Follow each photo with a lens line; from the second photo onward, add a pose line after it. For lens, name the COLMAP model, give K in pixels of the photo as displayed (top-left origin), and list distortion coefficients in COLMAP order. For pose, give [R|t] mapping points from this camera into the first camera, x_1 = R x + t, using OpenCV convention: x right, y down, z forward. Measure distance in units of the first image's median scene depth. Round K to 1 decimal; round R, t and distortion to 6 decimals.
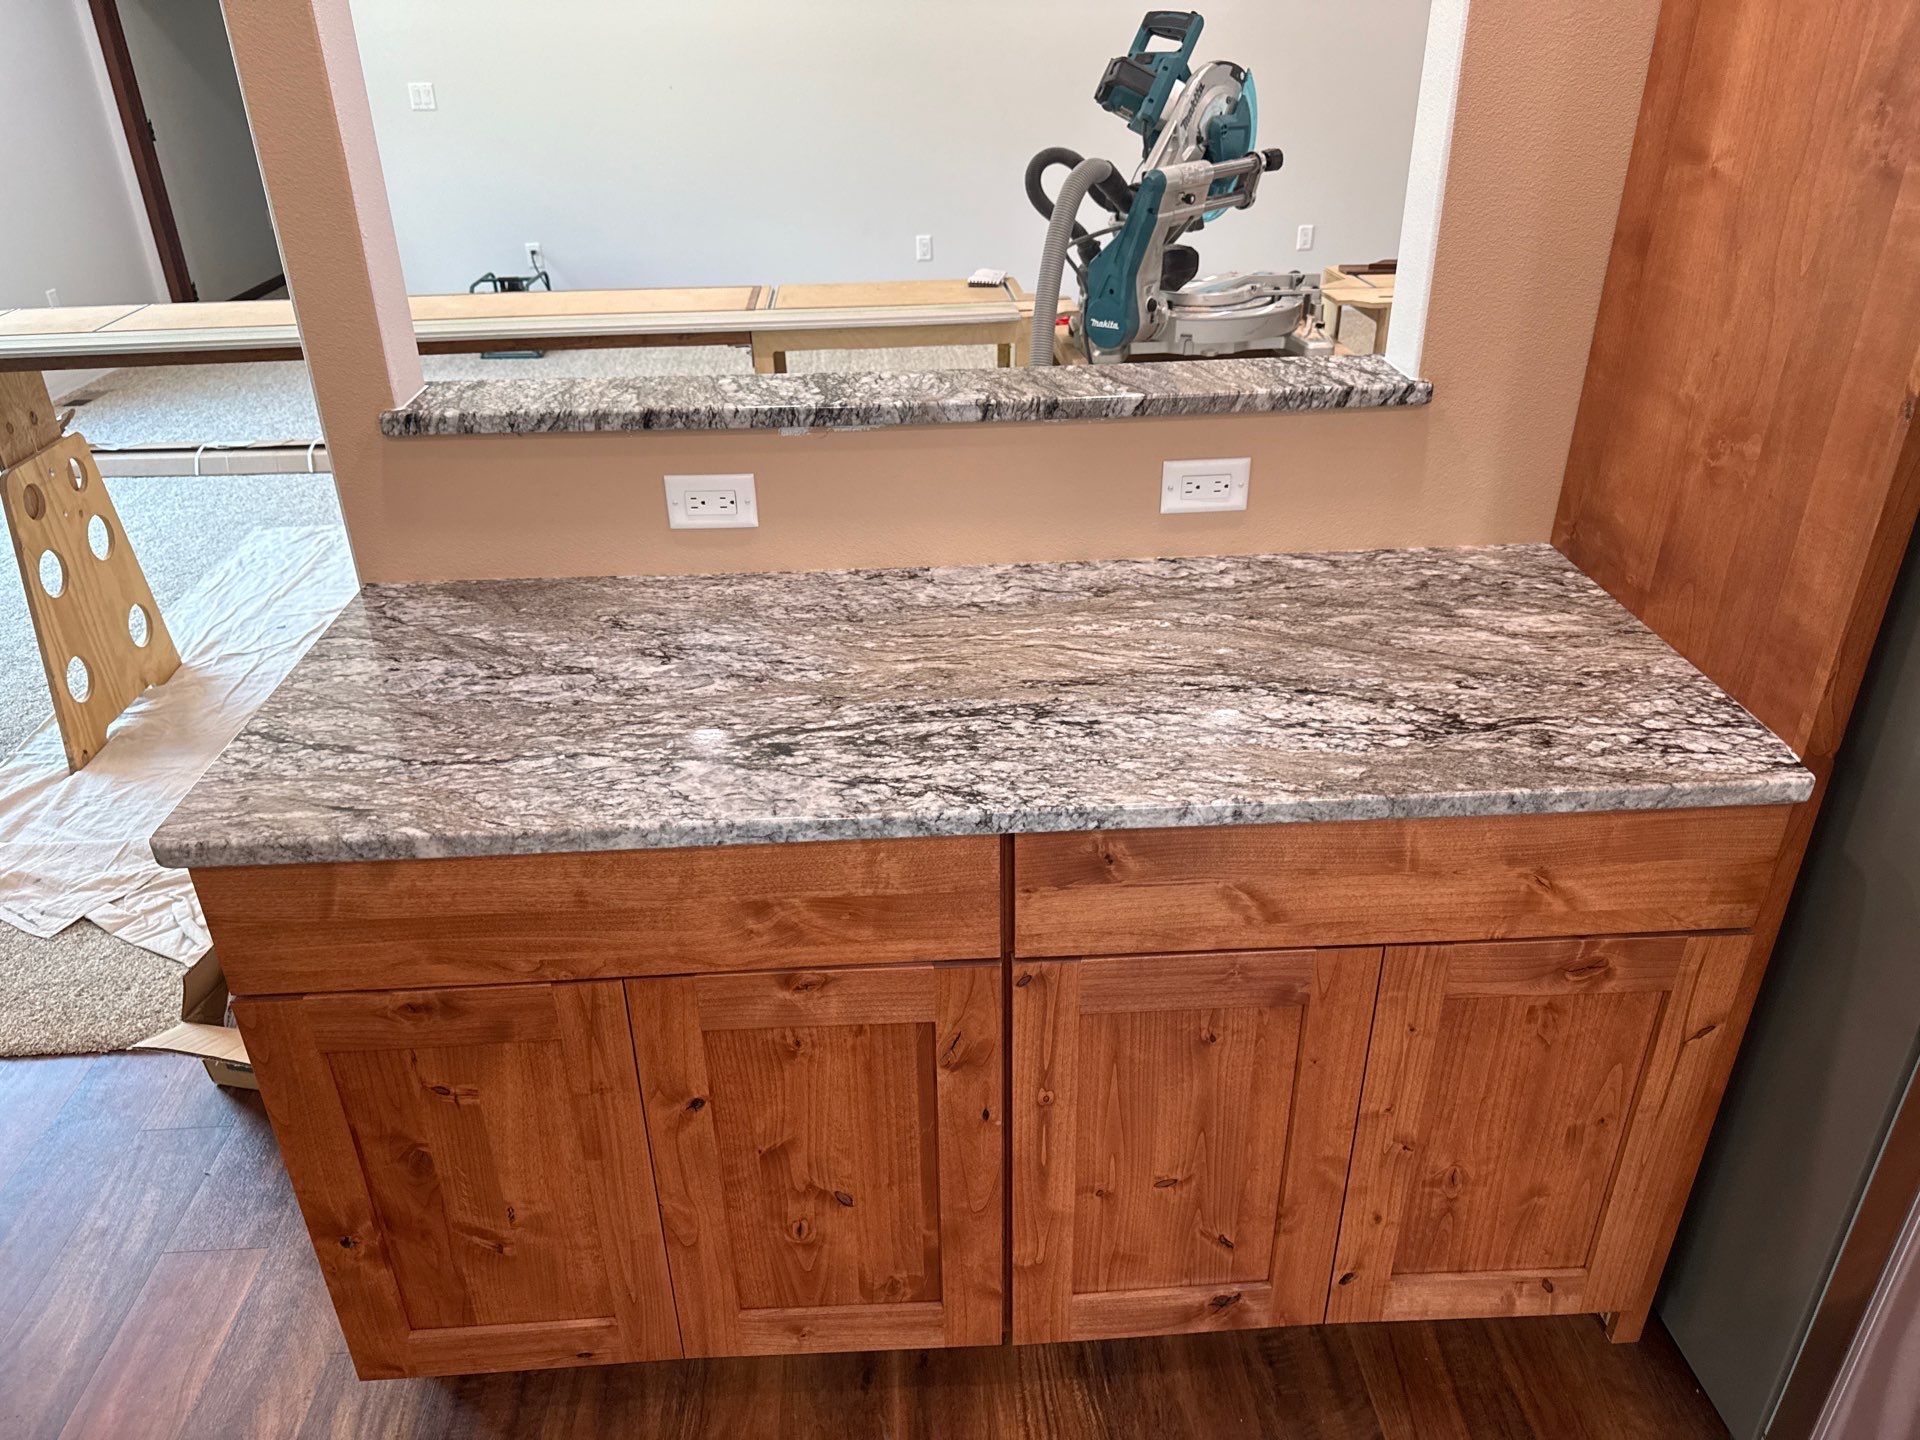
lens RADIAL K [[1294.8, 0, 960.0], [0, 1294.8, 720.0], [0, 0, 1]] dist [0.147333, -0.326582]
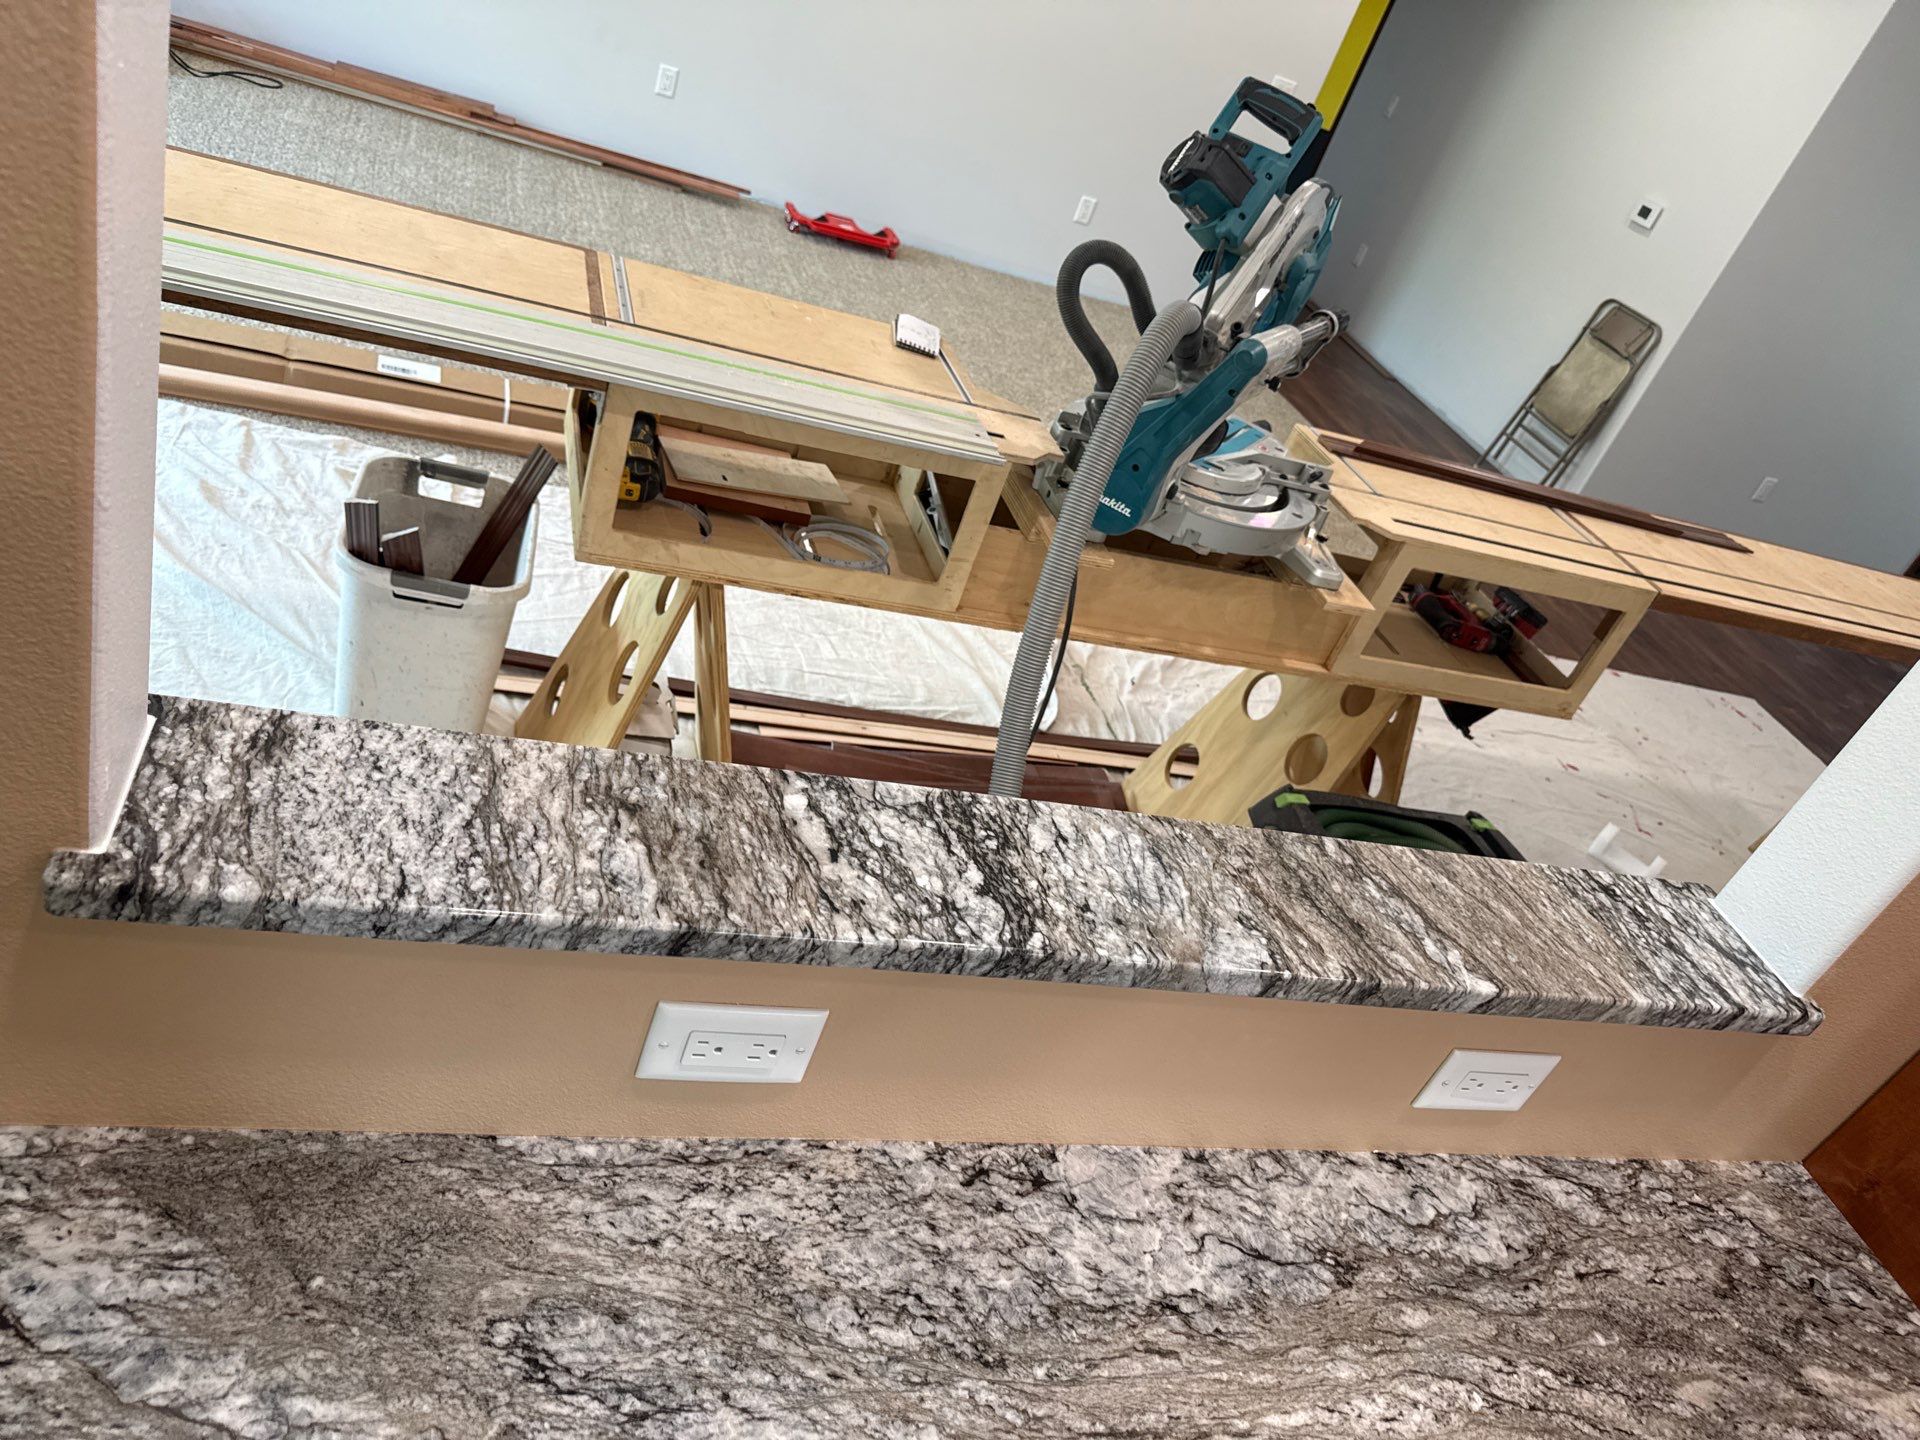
lens RADIAL K [[1355.1, 0, 960.0], [0, 1355.1, 720.0], [0, 0, 1]] dist [0.039959, -0.055751]
pose [[0.925630, 0.182252, 0.331654, -0.311557], [-0.216216, 0.973958, 0.068233, -0.351335], [-0.310581, -0.134868, 0.940930, 0.493995]]
